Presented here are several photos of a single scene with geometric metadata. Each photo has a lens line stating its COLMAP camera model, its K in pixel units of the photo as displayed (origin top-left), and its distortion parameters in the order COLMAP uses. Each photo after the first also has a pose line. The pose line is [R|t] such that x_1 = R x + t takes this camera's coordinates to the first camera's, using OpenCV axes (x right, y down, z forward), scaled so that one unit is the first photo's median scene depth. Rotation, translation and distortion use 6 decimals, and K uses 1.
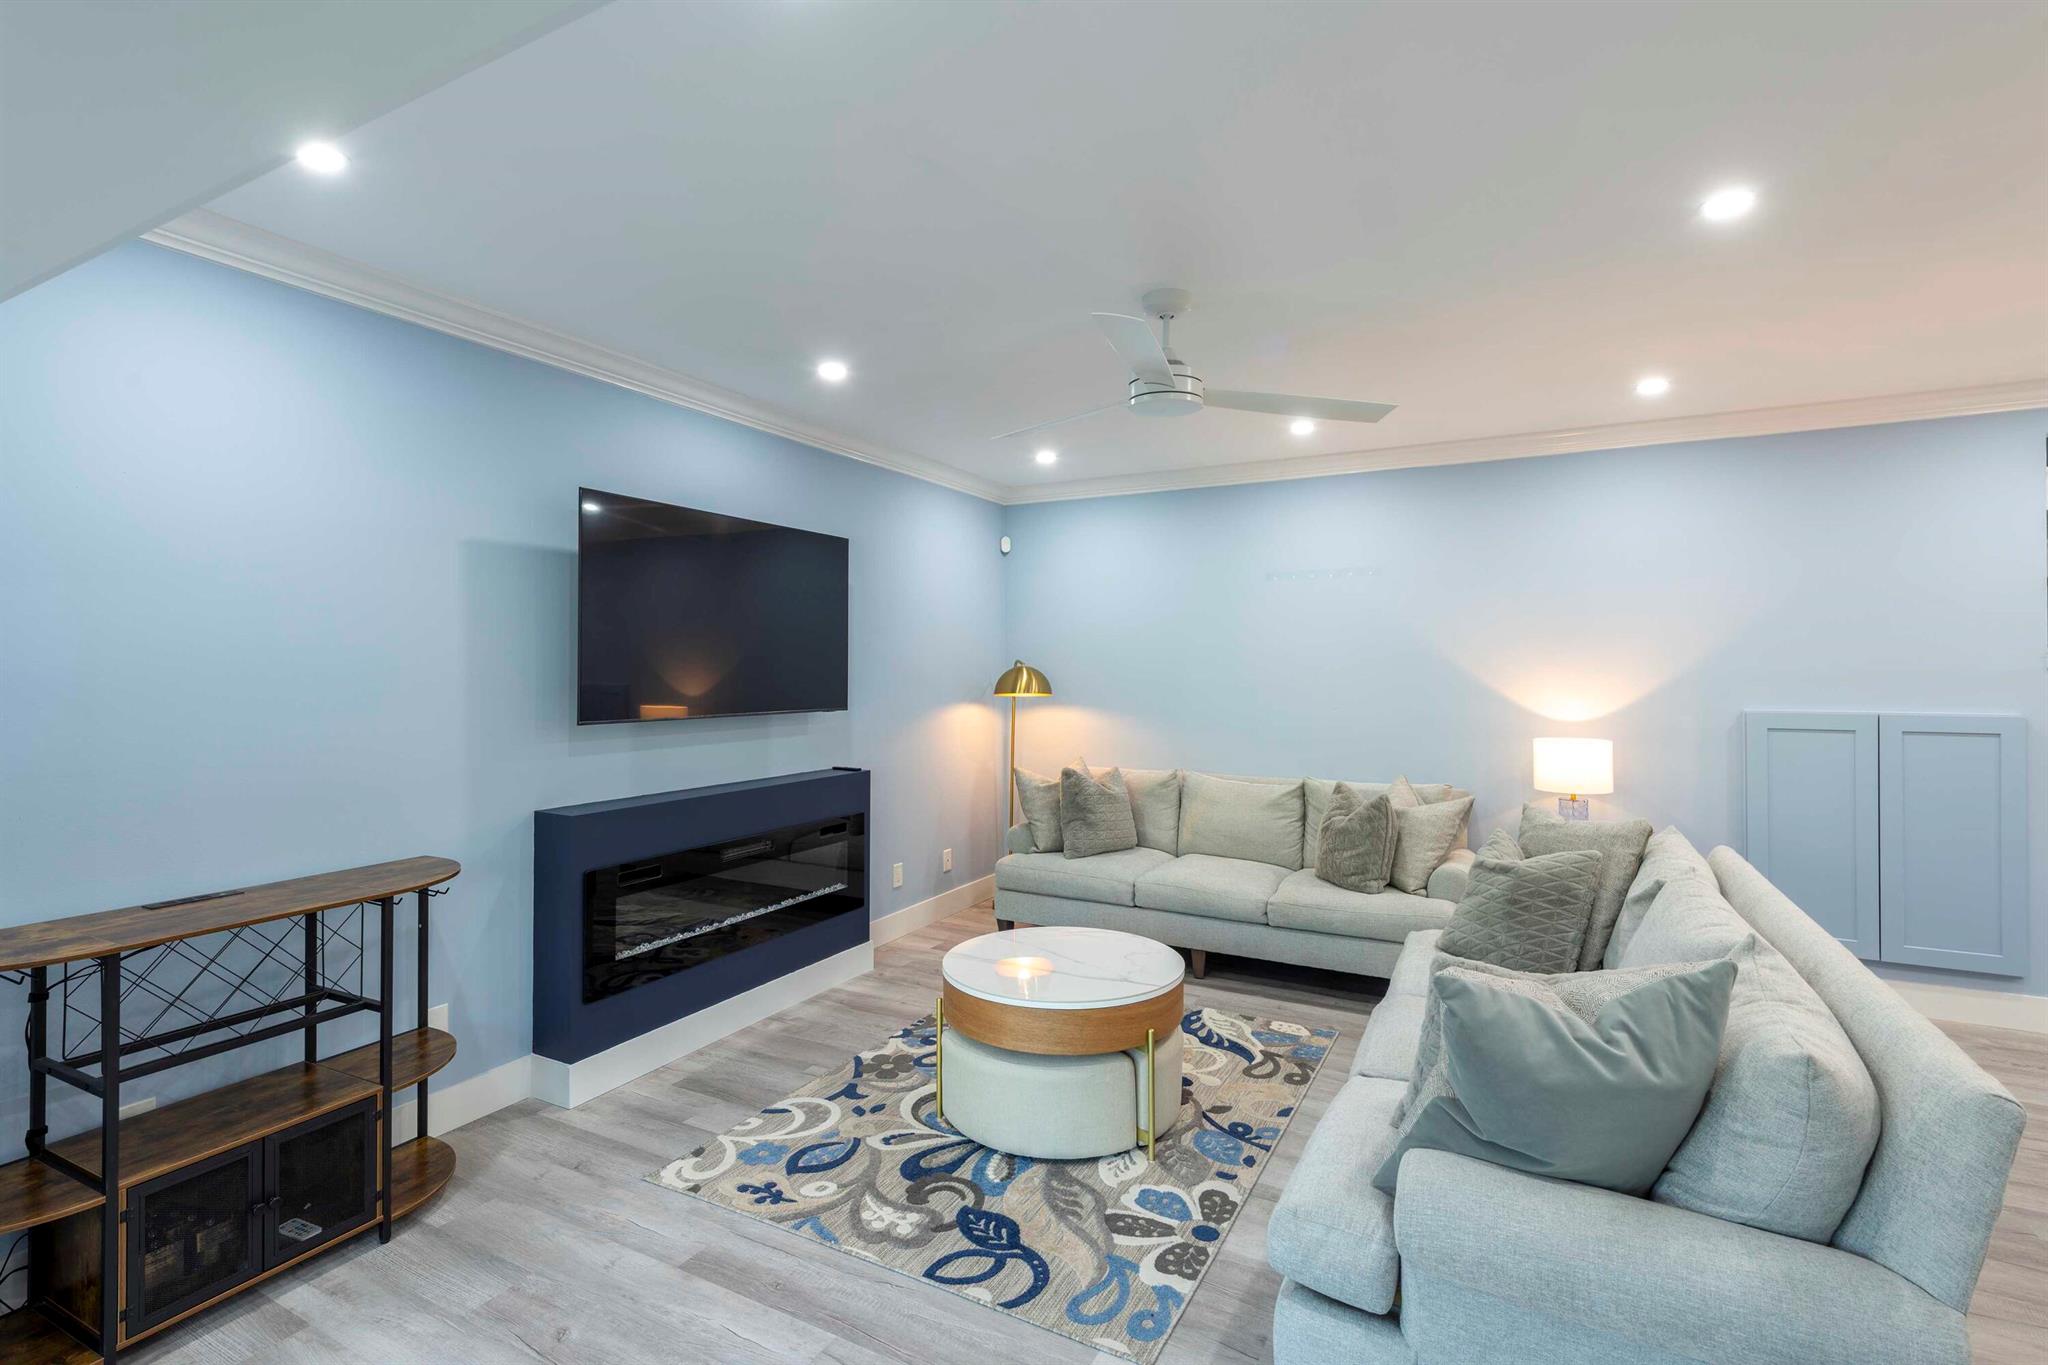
lens RADIAL K [[951.1, 0, 1024.1], [0, 951.1, 673.9], [0, 0, 1]] dist [0.019723, -0.008658]
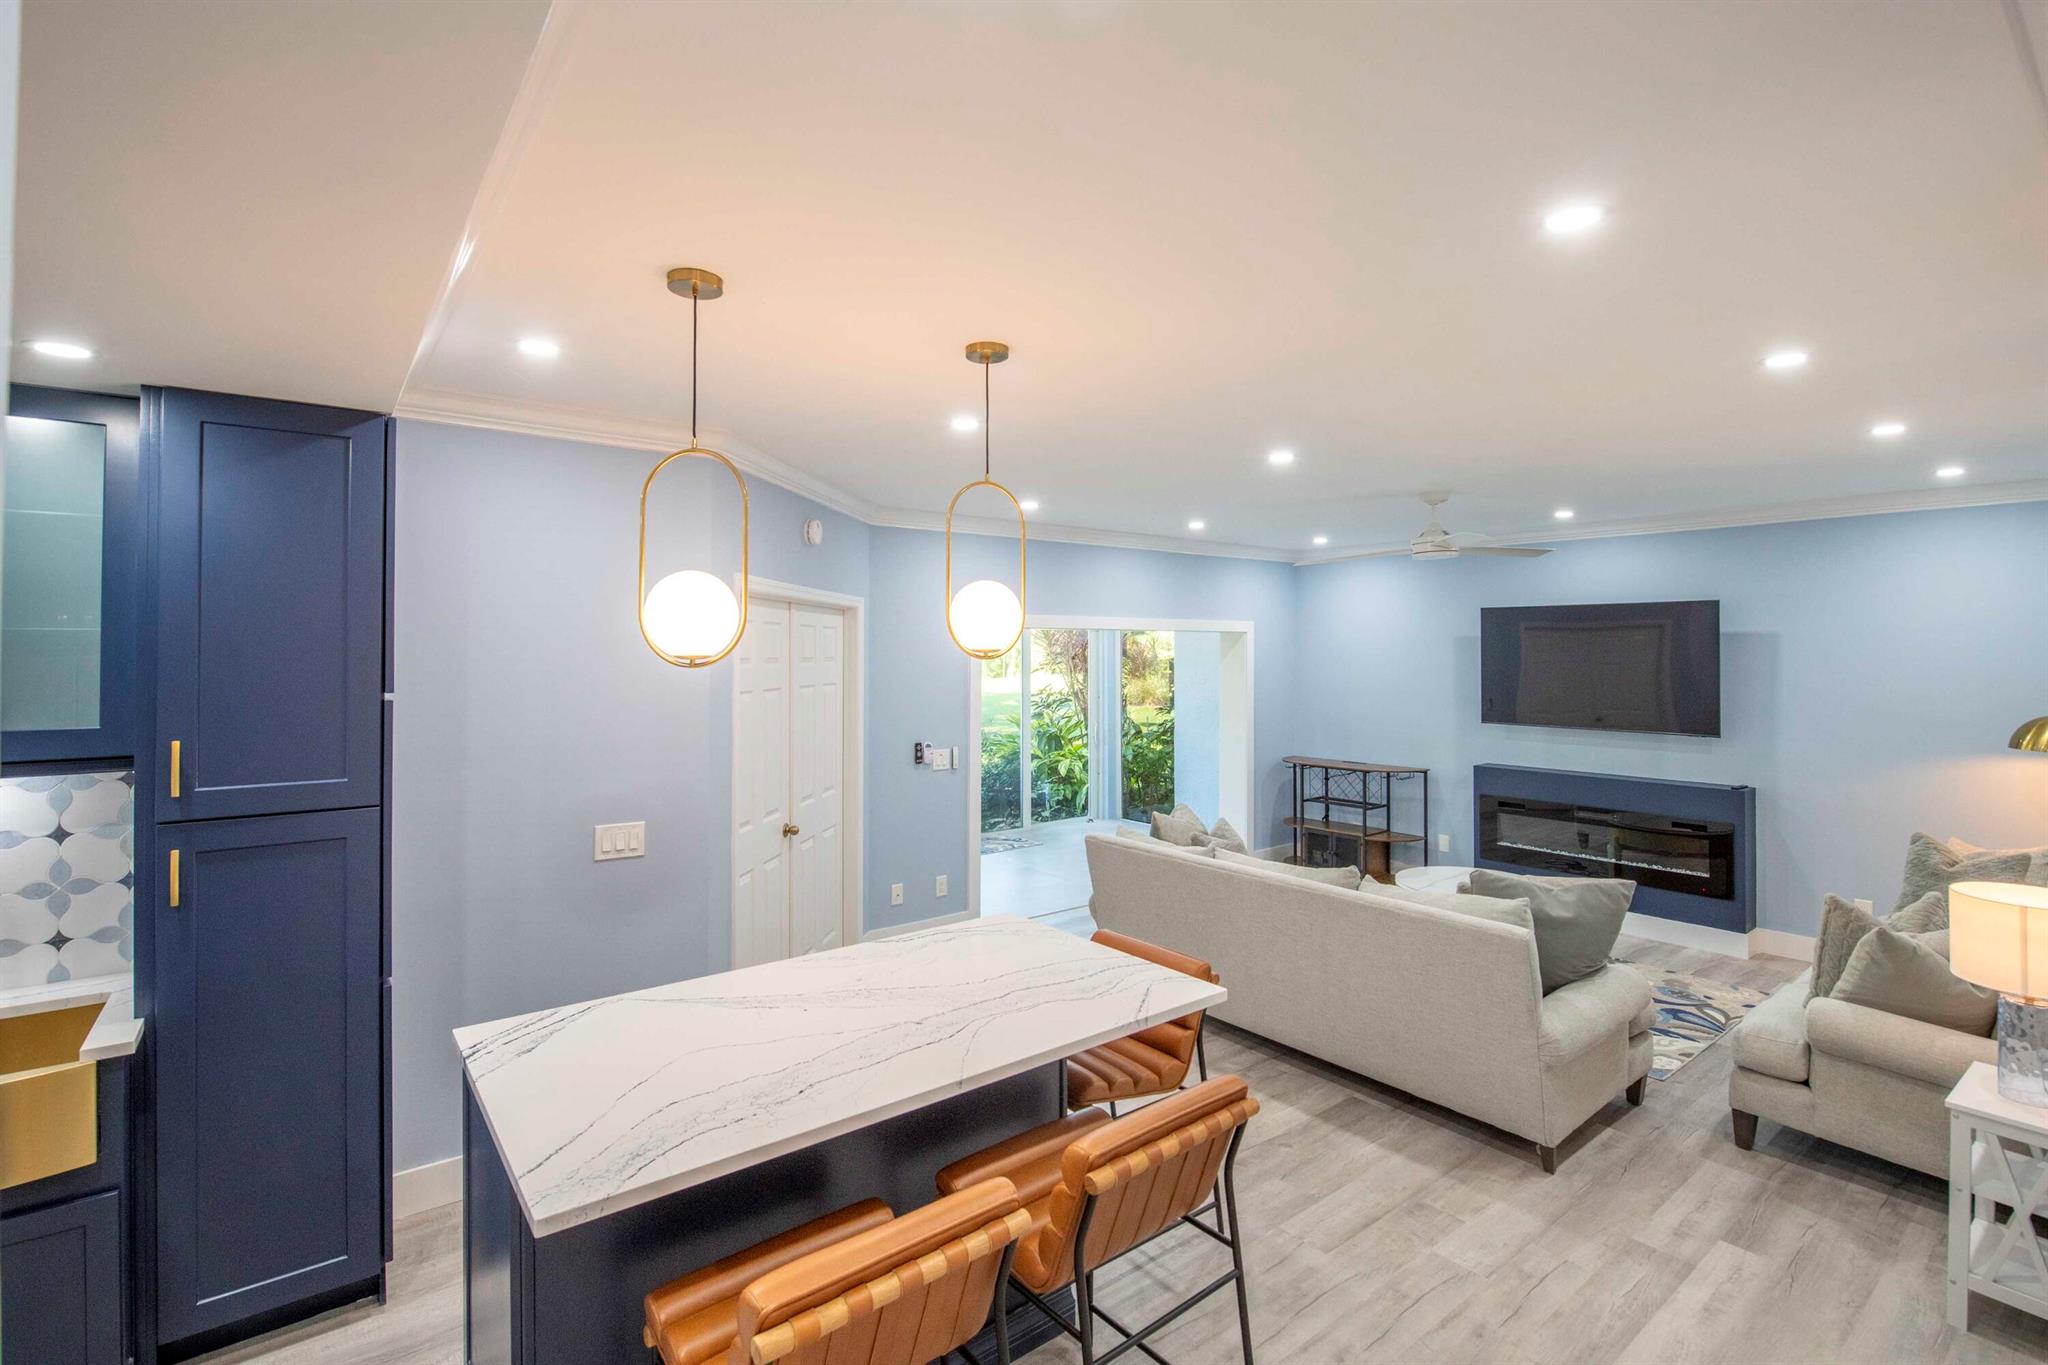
lens RADIAL K [[947.8, 0, 1034.7], [0, 947.8, 641.1], [0, 0, 1]] dist [-0.003863, -0.005660]
pose [[-0.390443, -0.008124, -0.920591, 1.966231], [-0.003386, 0.999967, -0.007388, -0.115238], [0.920621, 0.000232, -0.390457, 0.988611]]
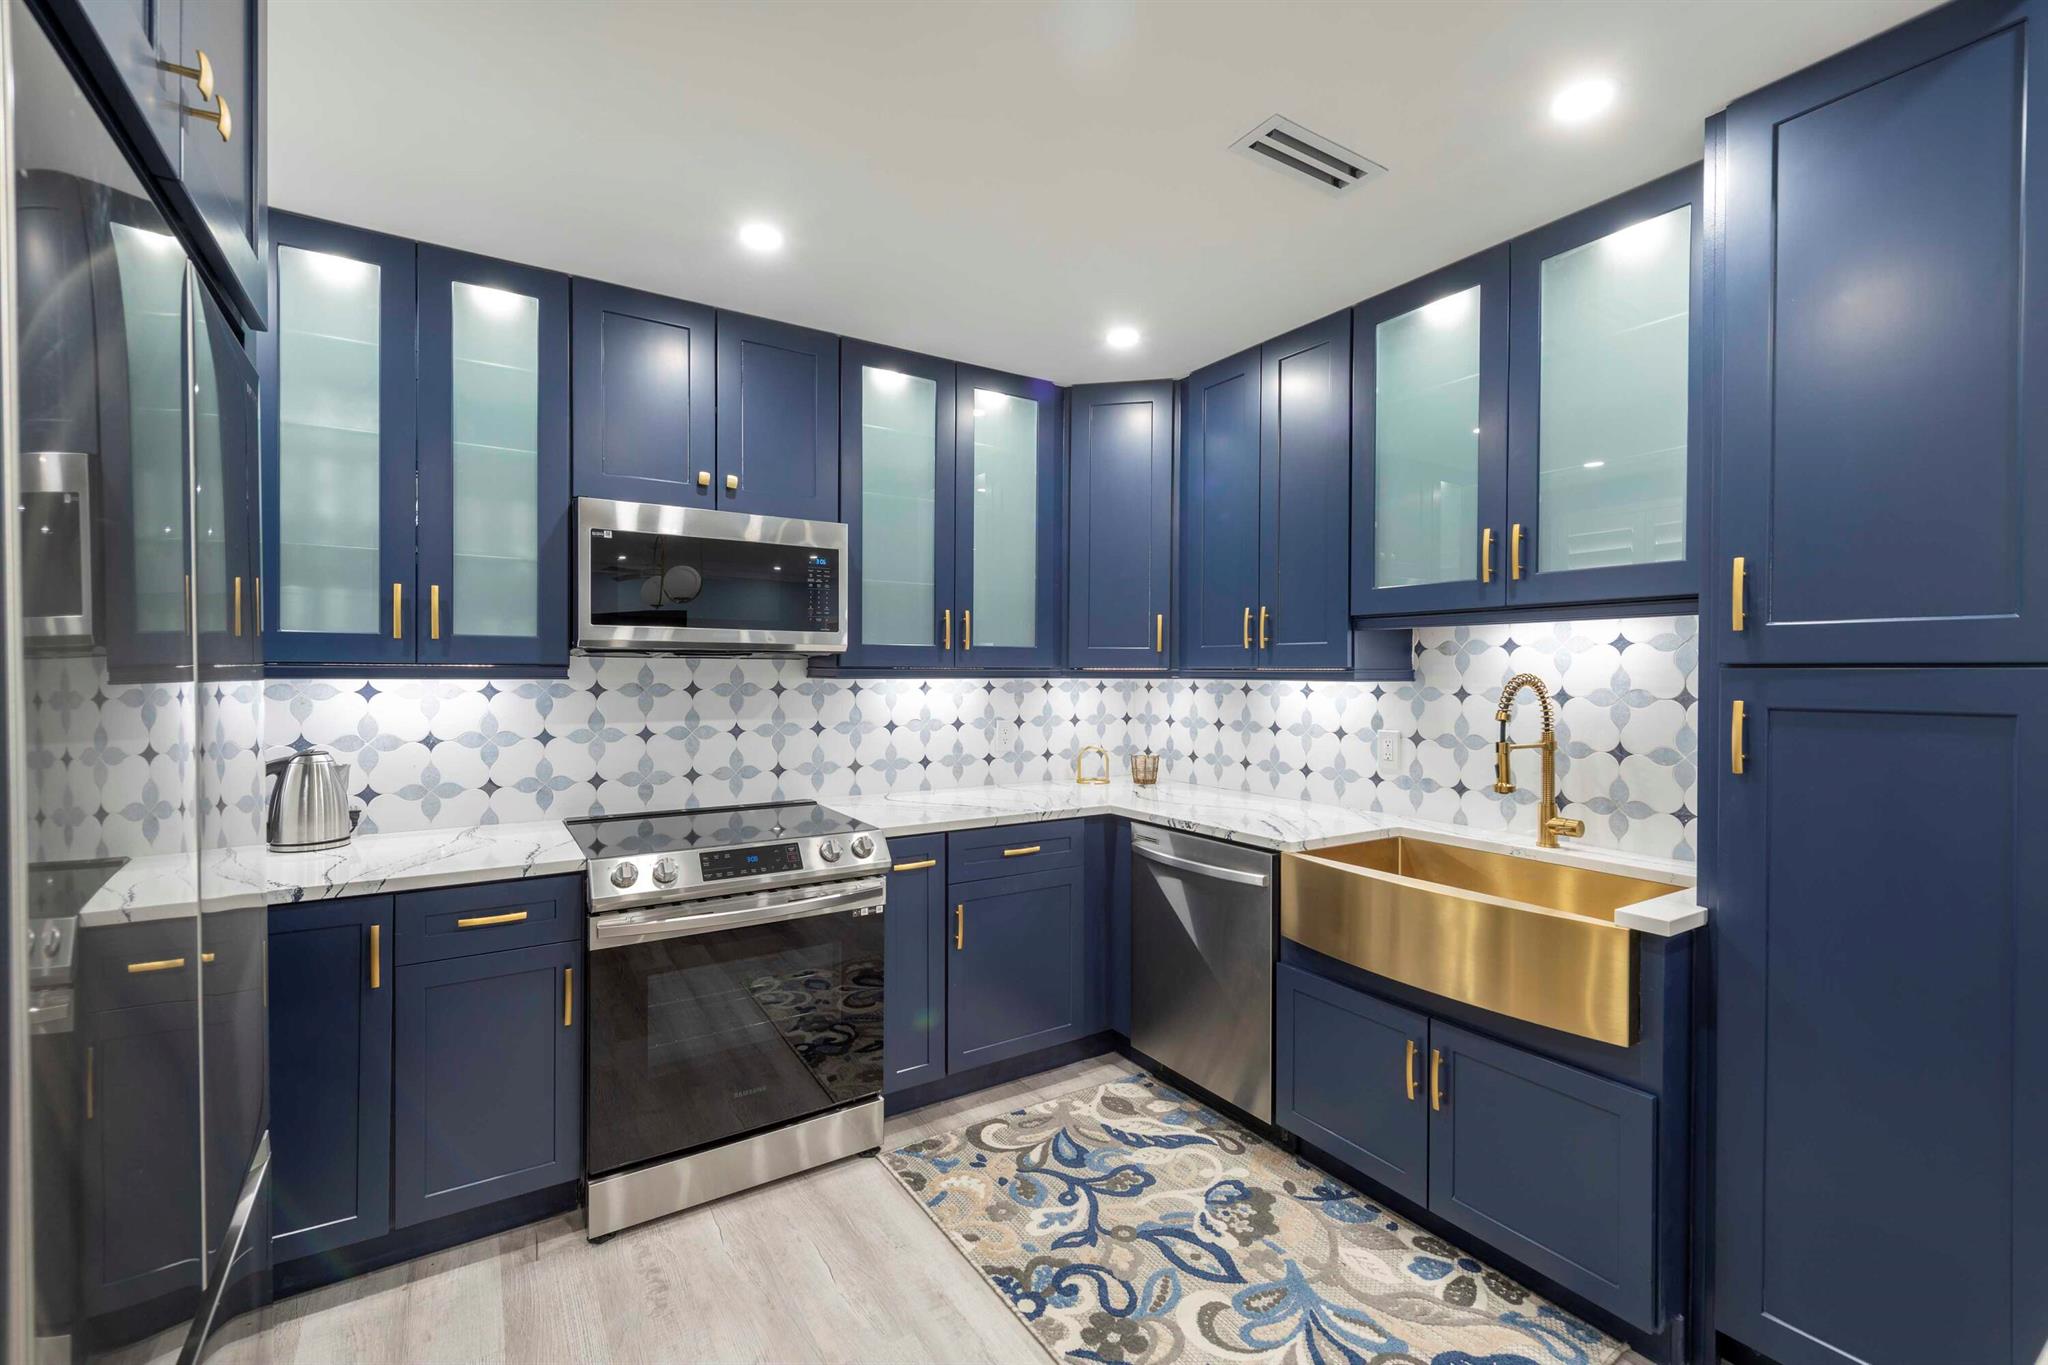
lens RADIAL K [[870.9, 0, 1023.0], [0, 870.9, 676.4], [0, 0, 1]] dist [0.015750, -0.000450]
pose [[-0.875003, -0.005081, 0.484090, 1.669065], [-0.001231, 0.999965, 0.008270, 0.031838], [-0.484115, 0.006640, -0.874979, 0.742121]]
